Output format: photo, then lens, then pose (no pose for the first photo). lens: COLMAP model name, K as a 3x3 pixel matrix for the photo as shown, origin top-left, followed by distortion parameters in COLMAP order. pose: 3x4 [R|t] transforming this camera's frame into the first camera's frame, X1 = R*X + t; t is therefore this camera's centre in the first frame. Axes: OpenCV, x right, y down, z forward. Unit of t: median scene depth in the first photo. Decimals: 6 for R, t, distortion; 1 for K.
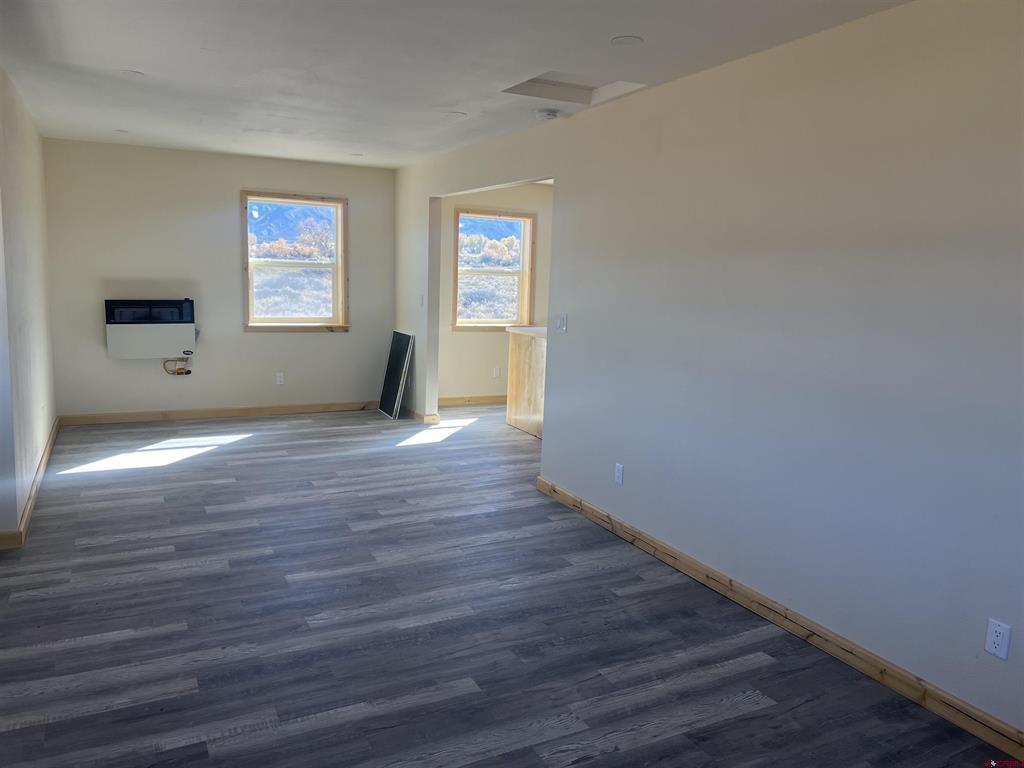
lens RADIAL K [[757.1, 0, 507.5], [0, 757.1, 387.0], [0, 0, 1]] dist [0.063866, -0.075093]
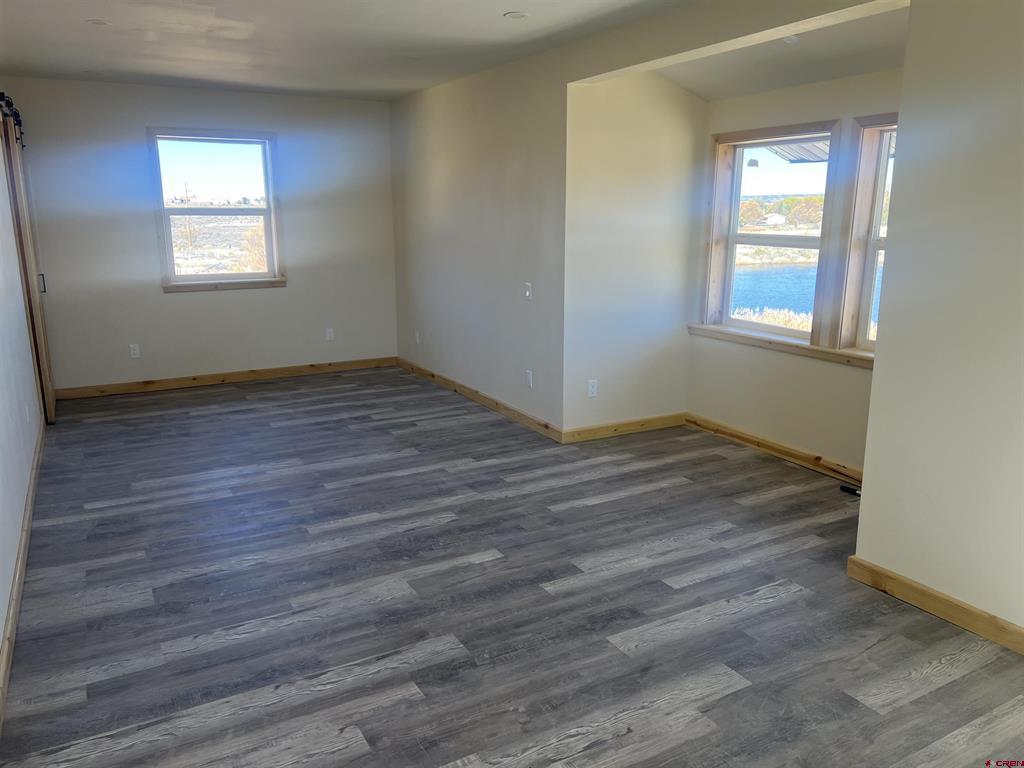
lens RADIAL K [[757.1, 0, 507.5], [0, 757.1, 387.0], [0, 0, 1]] dist [0.063866, -0.075093]
pose [[-0.998928, -0.023376, -0.039958, -0.264689], [-0.036576, 0.927626, 0.371716, -0.288273], [0.028377, 0.372779, -0.927486, 1.834700]]
